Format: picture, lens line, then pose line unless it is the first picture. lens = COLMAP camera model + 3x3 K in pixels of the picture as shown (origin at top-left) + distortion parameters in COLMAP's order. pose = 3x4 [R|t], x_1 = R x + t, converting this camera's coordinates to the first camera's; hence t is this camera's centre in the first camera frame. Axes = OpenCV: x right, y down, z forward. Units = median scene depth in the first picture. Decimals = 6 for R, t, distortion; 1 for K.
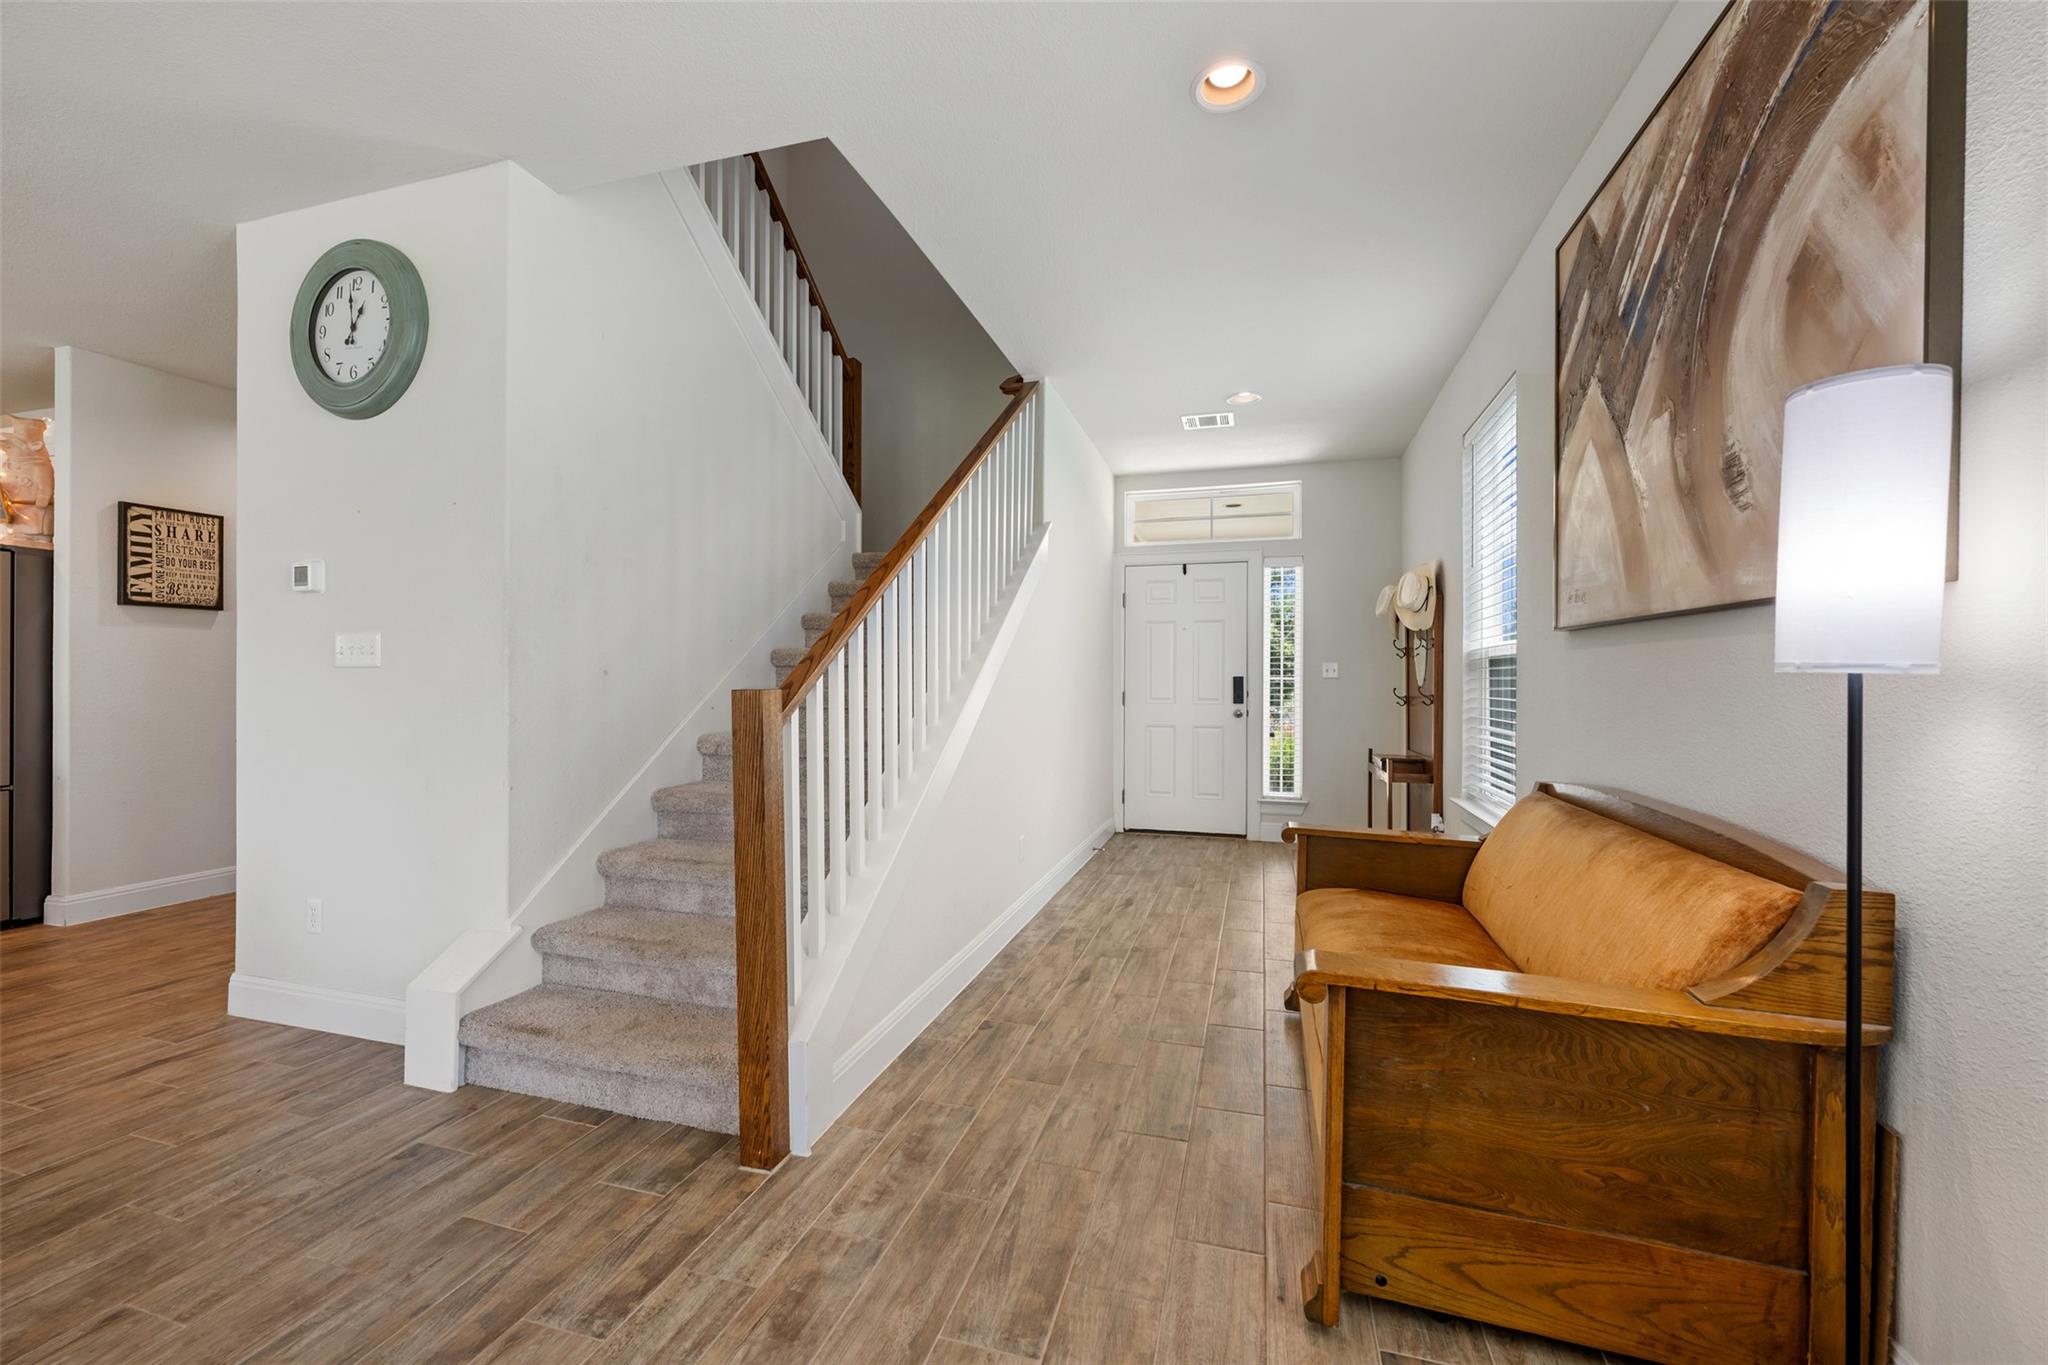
lens RADIAL K [[810.3, 0, 1017.6], [0, 810.3, 679.7], [0, 0, 1]] dist [-0.000928, -0.000023]
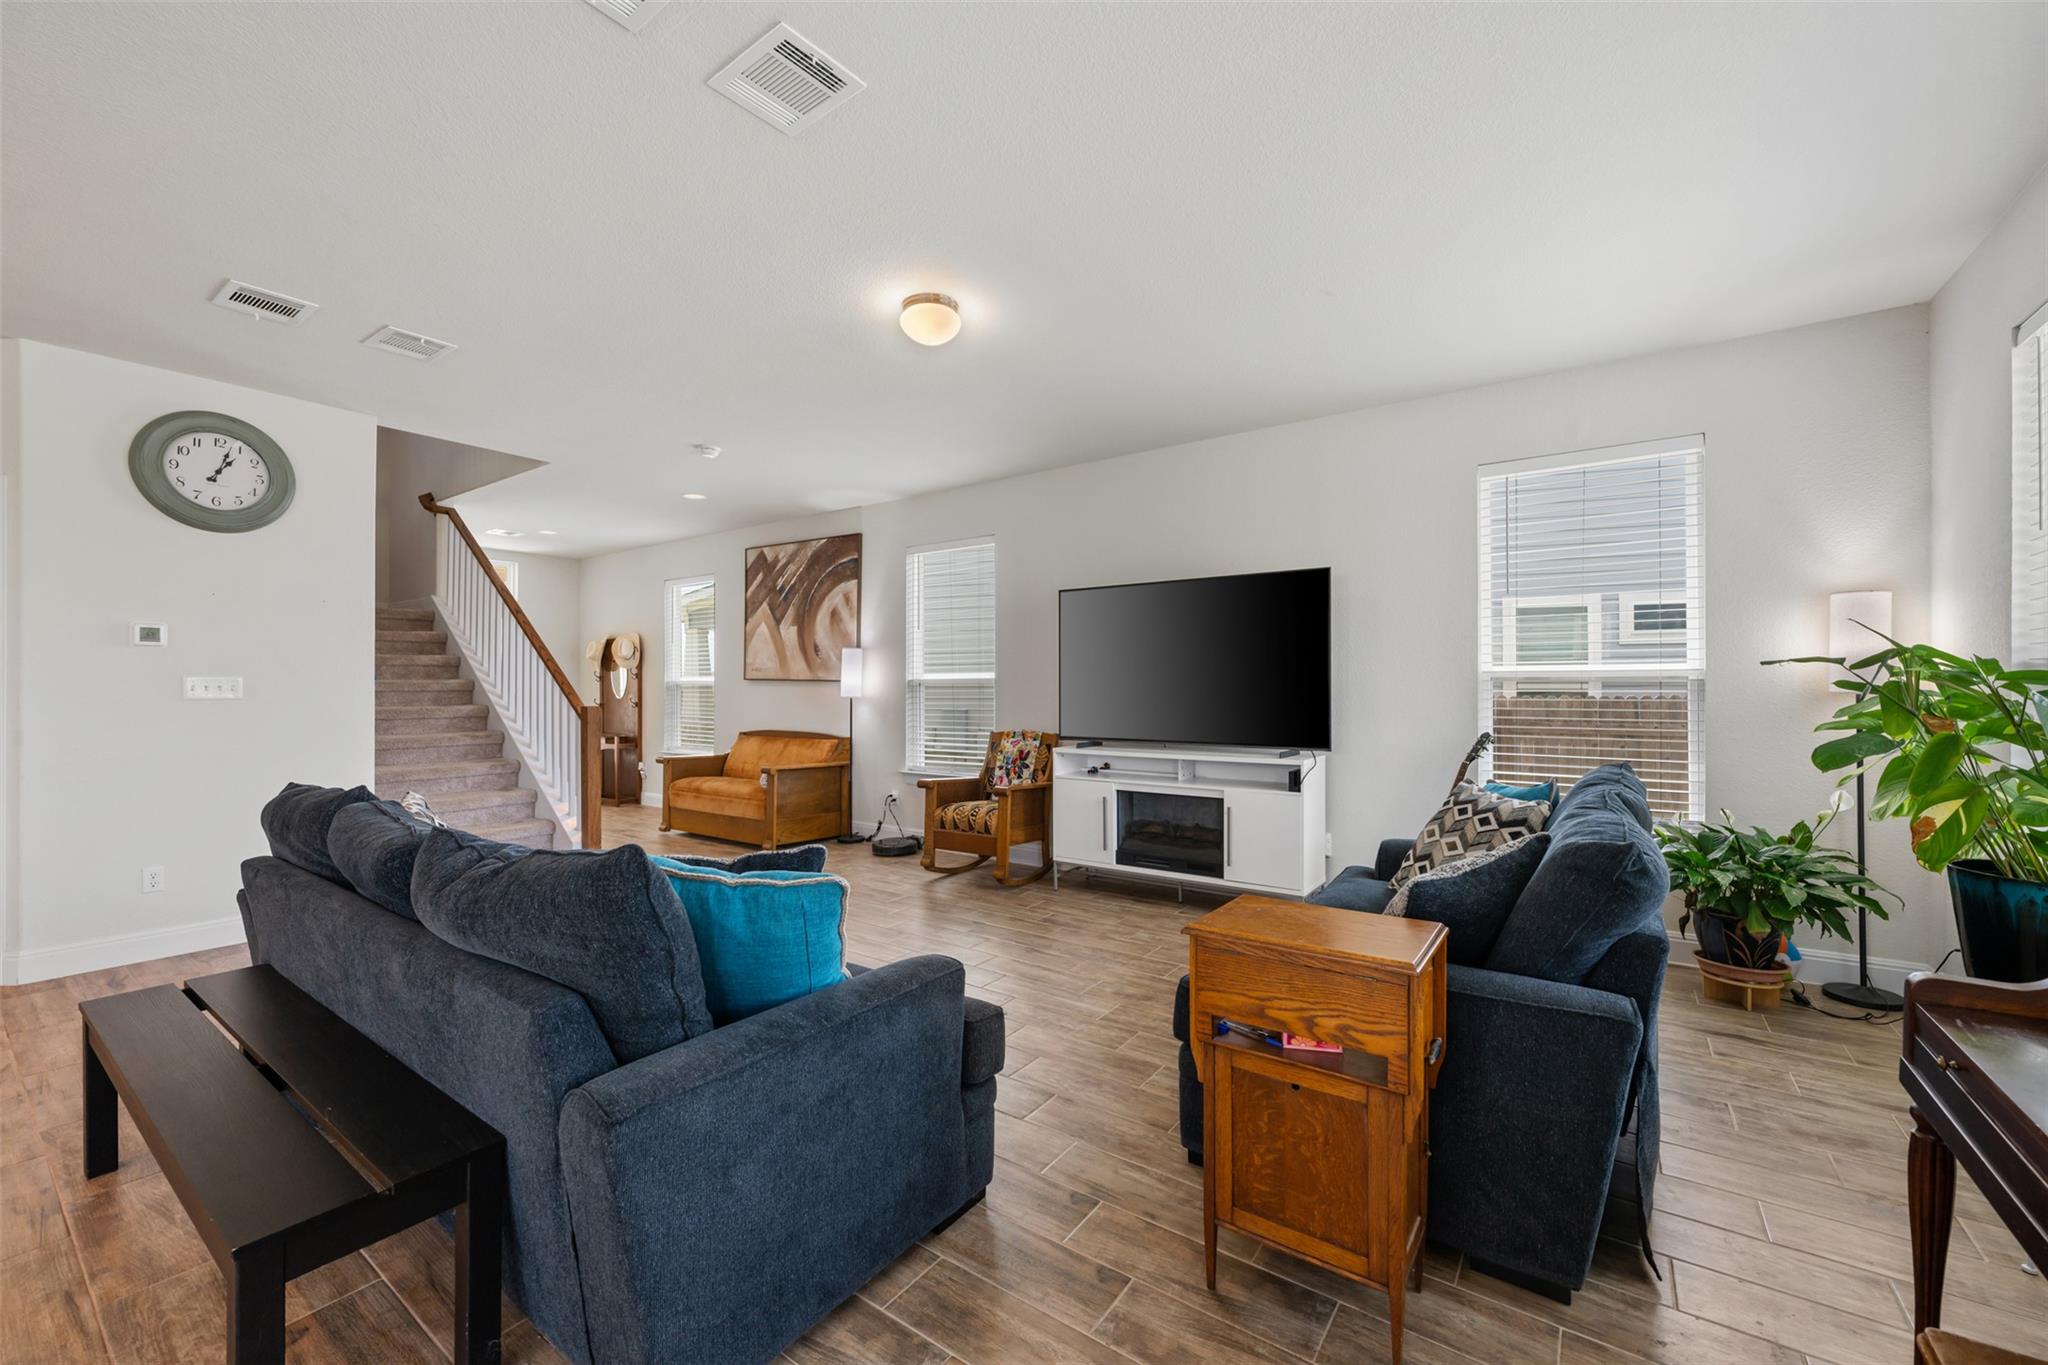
lens RADIAL K [[810.3, 0, 1026.1], [0, 810.3, 683.3], [0, 0, 1]] dist [-0.000928, -0.000023]
pose [[0.325461, 0.000990, 0.945555, -2.124407], [0.001036, 0.999998, -0.001404, -0.050631], [-0.945555, 0.001436, 0.325460, -1.086900]]
